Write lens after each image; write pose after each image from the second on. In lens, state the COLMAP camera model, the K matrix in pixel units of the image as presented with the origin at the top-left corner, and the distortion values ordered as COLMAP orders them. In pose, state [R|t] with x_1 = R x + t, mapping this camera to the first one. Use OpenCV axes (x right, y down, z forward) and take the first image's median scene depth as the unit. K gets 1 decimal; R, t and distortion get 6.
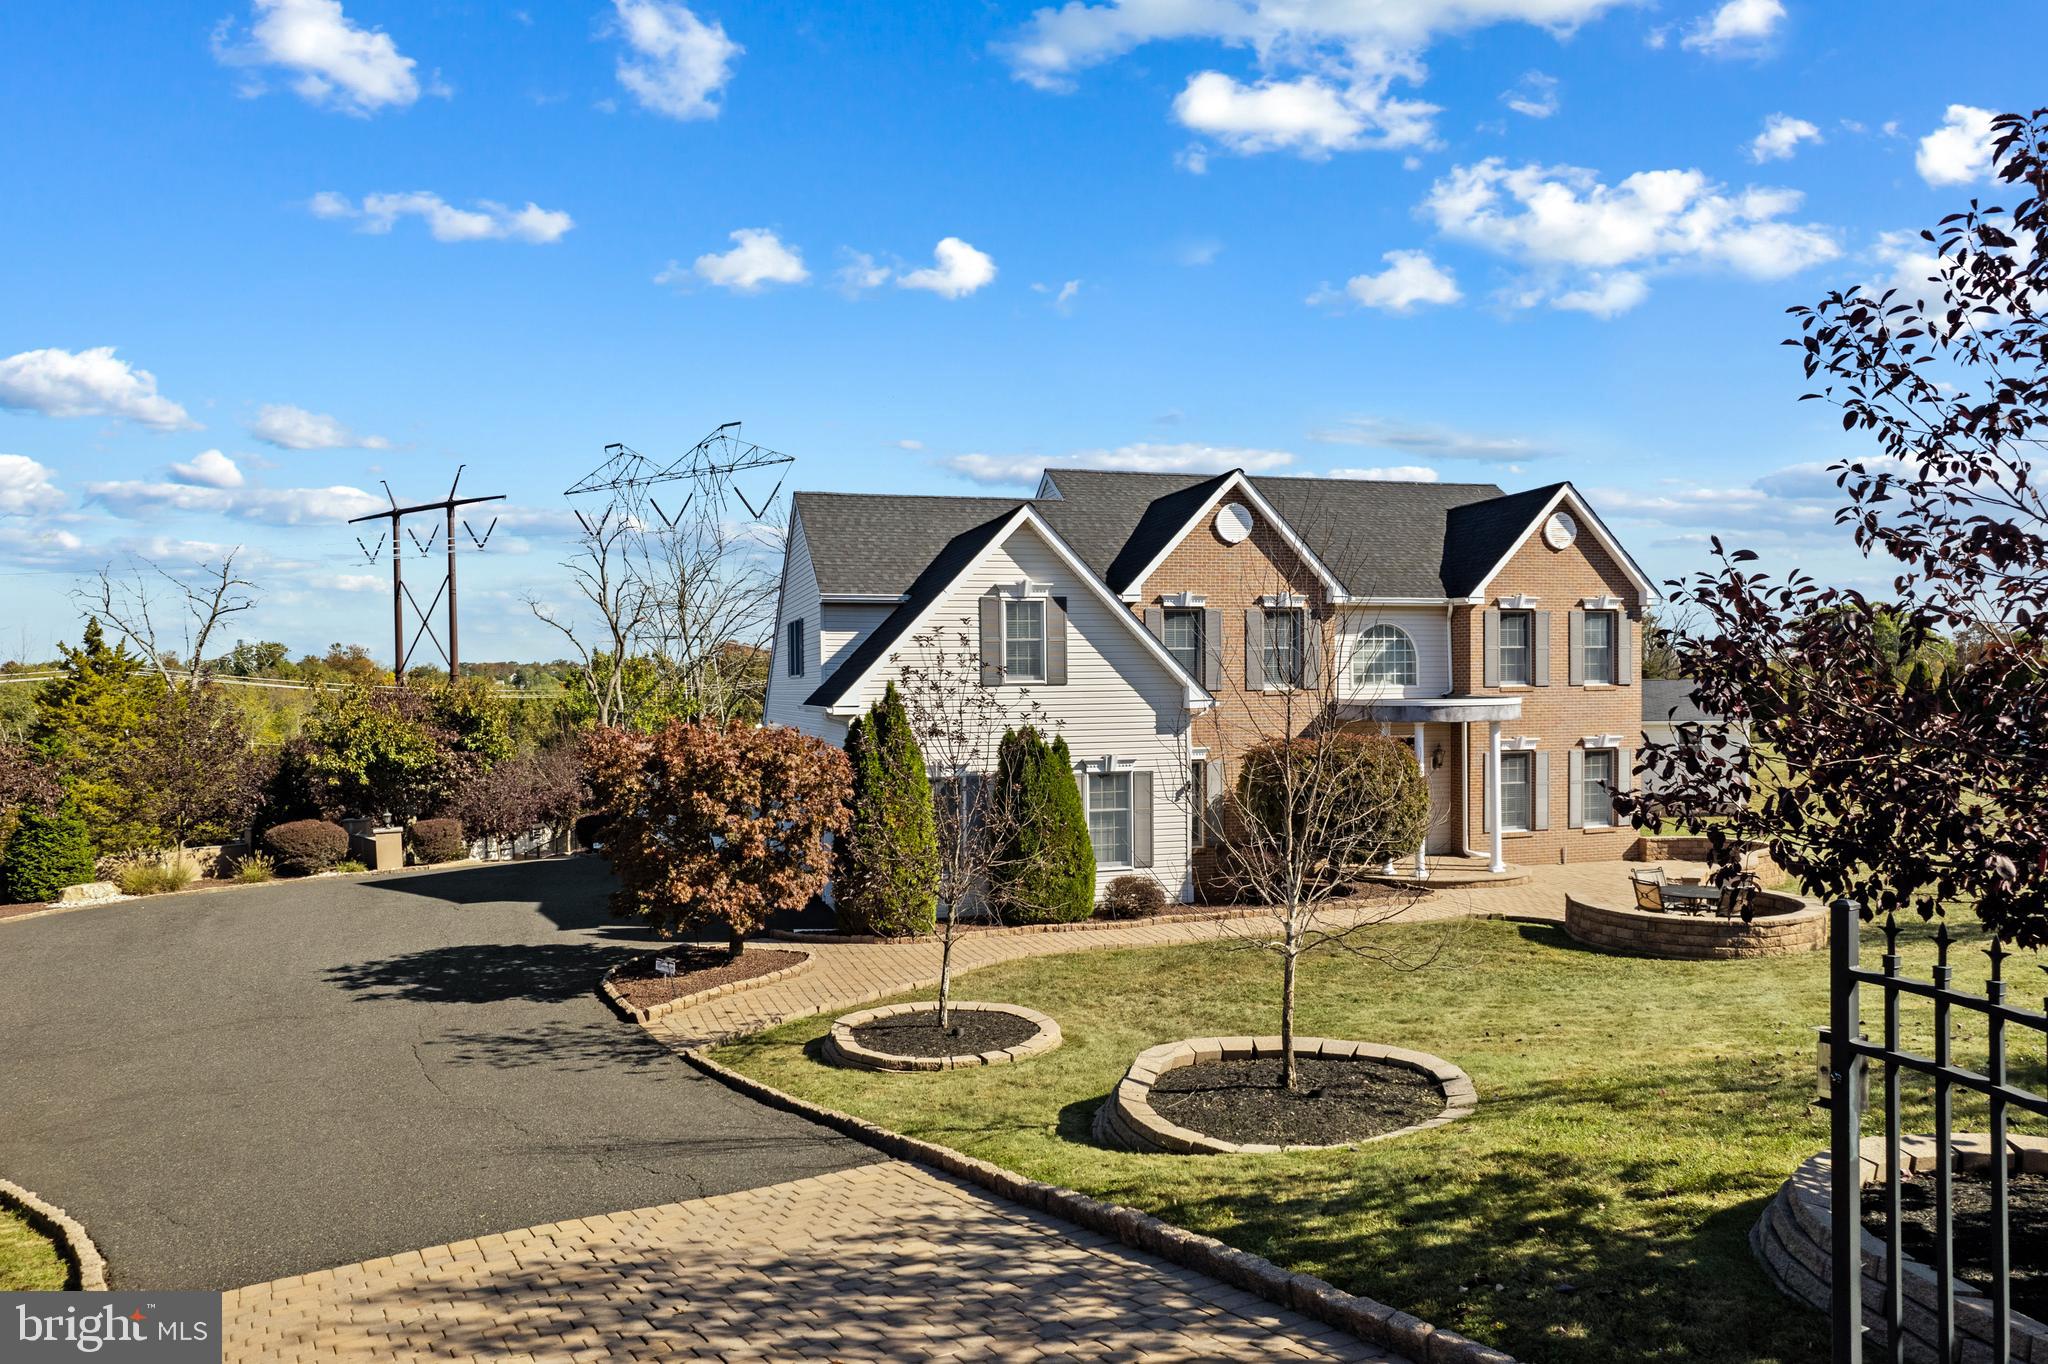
lens RADIAL K [[1389.4, 0, 993.8], [0, 1389.4, 751.4], [0, 0, 1]] dist [-0.078985, 0.082249]
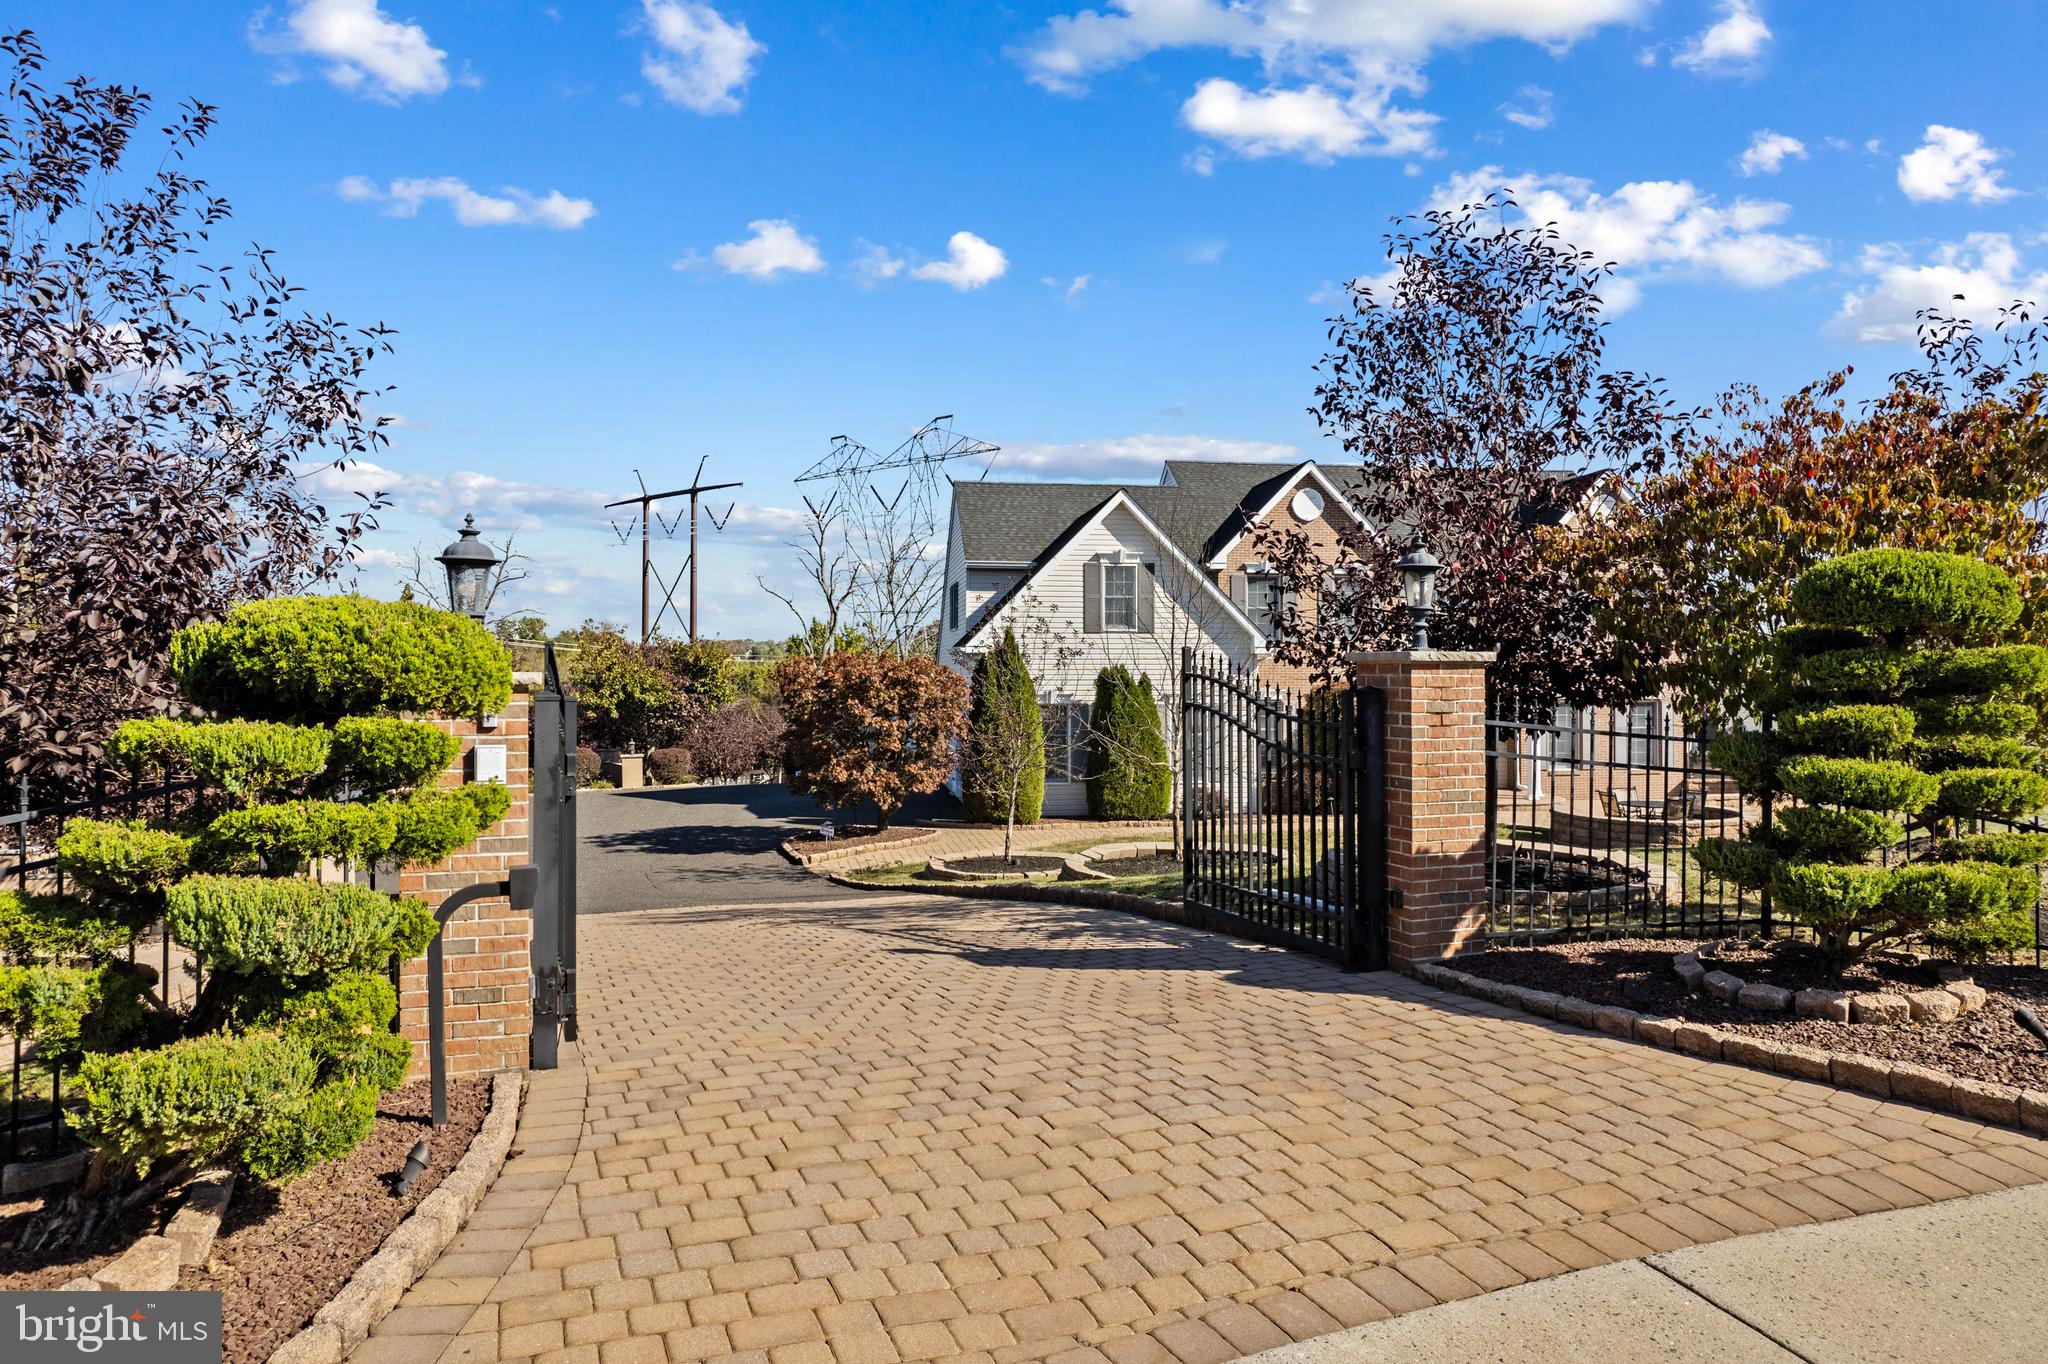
lens RADIAL K [[1382.3, 0, 1024.0], [0, 1382.3, 682.0], [0, 0, 1]] dist [-0.081004, 0.084216]
pose [[0.990295, 0.014015, -0.138273, 0.092141], [-0.019276, 0.999137, -0.036780, 0.037639], [0.137638, 0.039089, 0.989711, -0.210616]]
